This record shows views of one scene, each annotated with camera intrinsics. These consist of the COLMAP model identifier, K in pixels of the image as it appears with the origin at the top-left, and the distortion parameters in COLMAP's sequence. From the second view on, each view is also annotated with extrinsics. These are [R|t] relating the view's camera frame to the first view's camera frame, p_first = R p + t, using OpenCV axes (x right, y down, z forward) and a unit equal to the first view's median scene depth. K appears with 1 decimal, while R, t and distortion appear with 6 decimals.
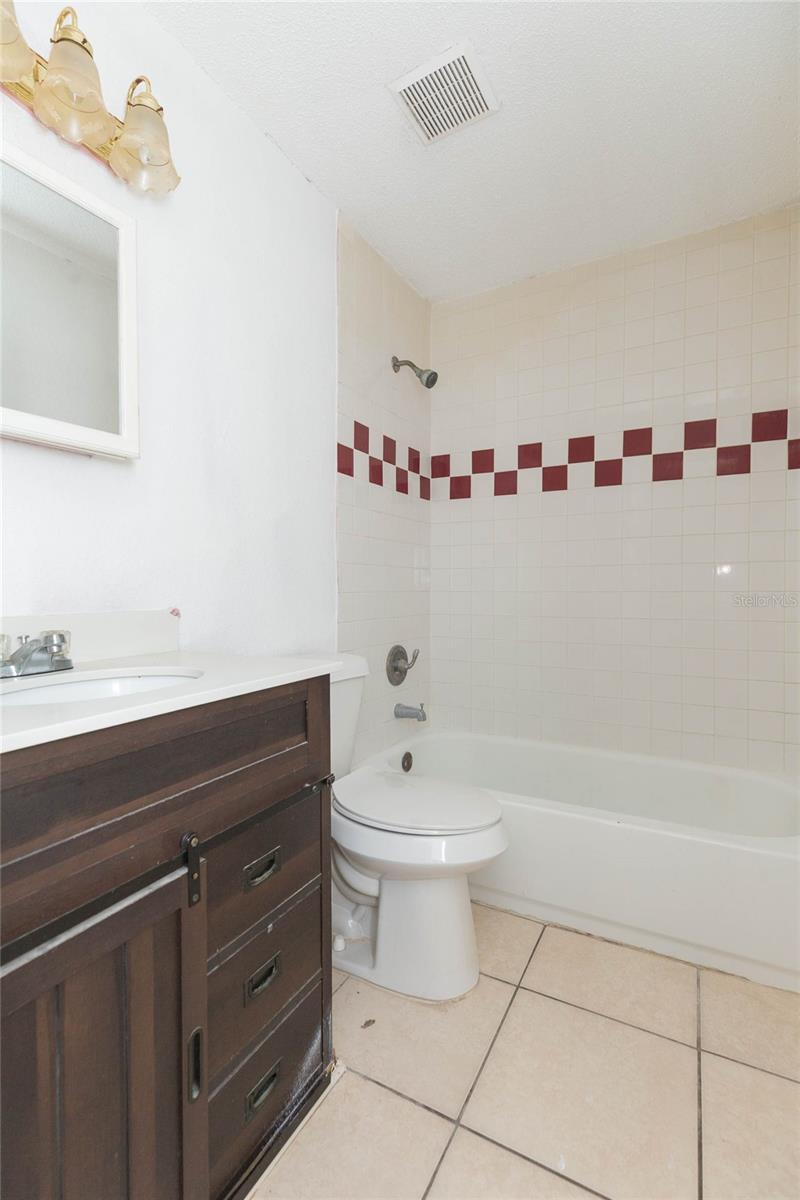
lens RADIAL K [[545.2, 0, 390.9], [0, 545.2, 590.9], [0, 0, 1]] dist [0.006448, 0.000151]
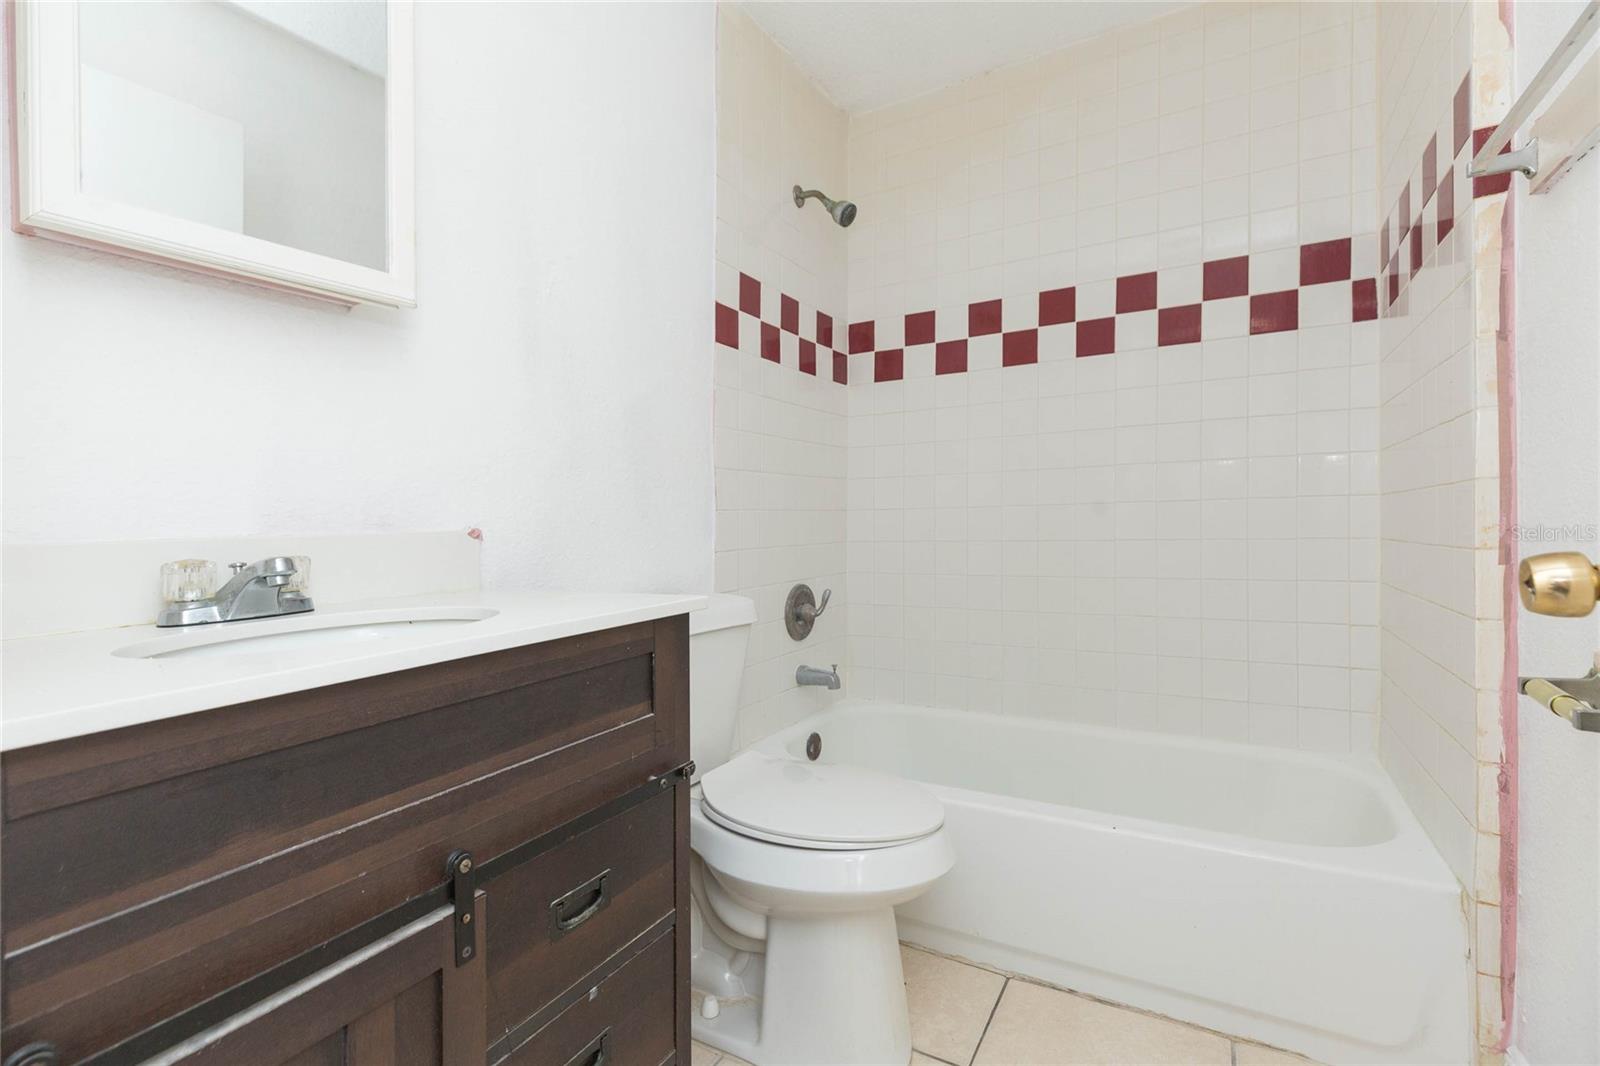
lens RADIAL K [[726.9, 0, 812.0], [0, 726.9, 532.9], [0, 0, 1]] dist [0.006448, 0.000151]
pose [[0.999893, -0.005773, 0.013463, 0.026457], [0.005612, 0.999913, 0.011954, 0.039401], [-0.013530, -0.011877, 0.999838, 0.093078]]
